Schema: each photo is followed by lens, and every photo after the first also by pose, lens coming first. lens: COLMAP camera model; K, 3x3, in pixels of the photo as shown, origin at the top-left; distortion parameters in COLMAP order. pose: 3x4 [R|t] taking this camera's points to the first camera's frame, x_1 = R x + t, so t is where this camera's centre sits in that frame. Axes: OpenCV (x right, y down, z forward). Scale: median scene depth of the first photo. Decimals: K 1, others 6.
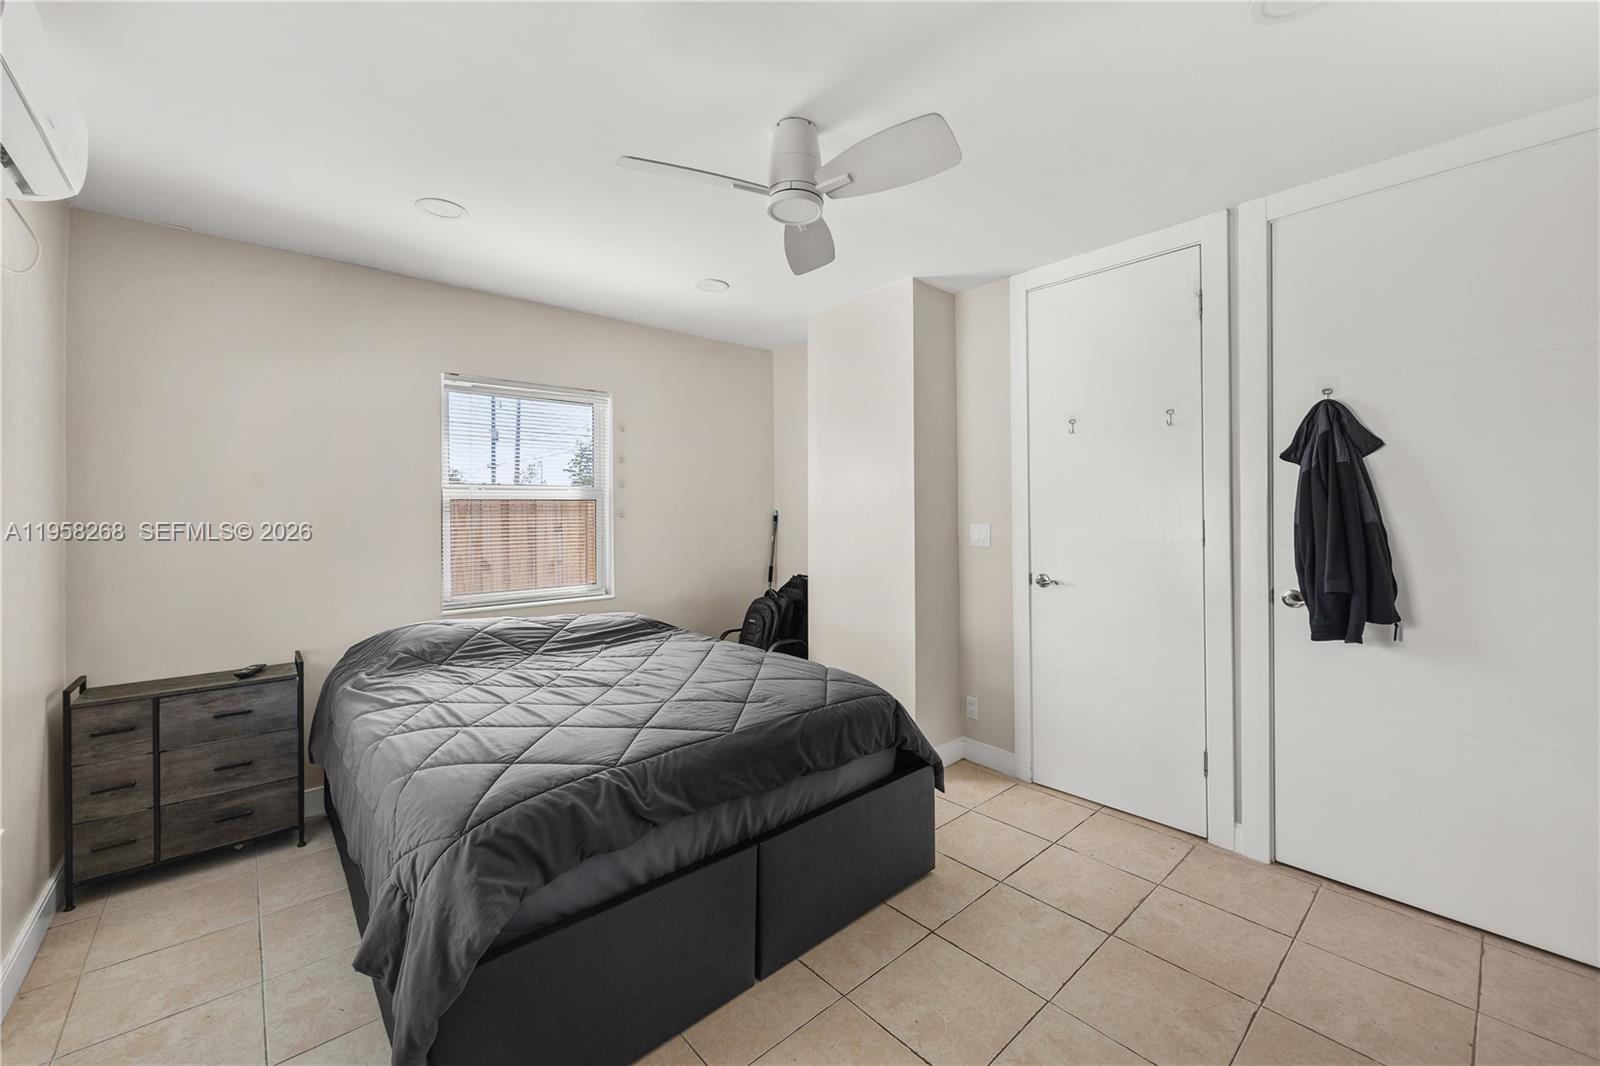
lens RADIAL K [[628.3, 0, 813.2], [0, 628.3, 509.0], [0, 0, 1]] dist [0.001076, 0.000060]
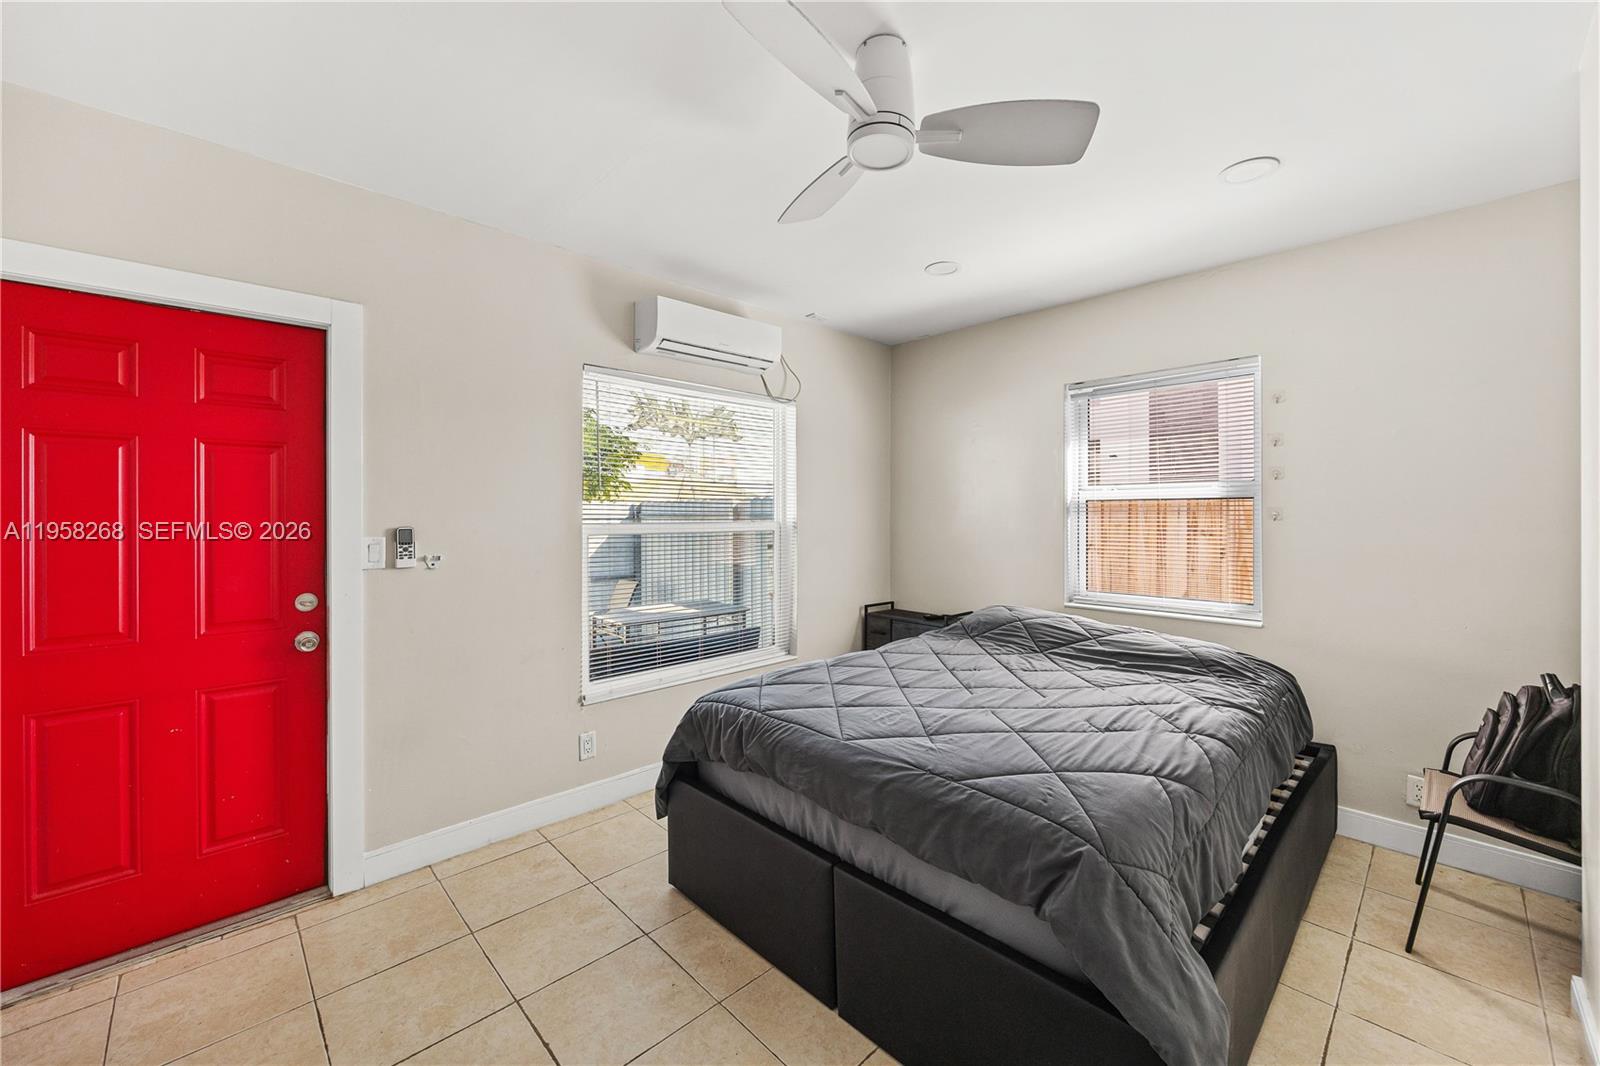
lens RADIAL K [[628.3, 0, 825.5], [0, 628.3, 508.5], [0, 0, 1]] dist [0.001076, 0.000060]
pose [[0.048987, -0.005097, -0.998786, 0.835455], [0.006923, 0.999965, -0.004764, 0.000232], [0.998775, -0.006681, 0.049021, 0.919022]]
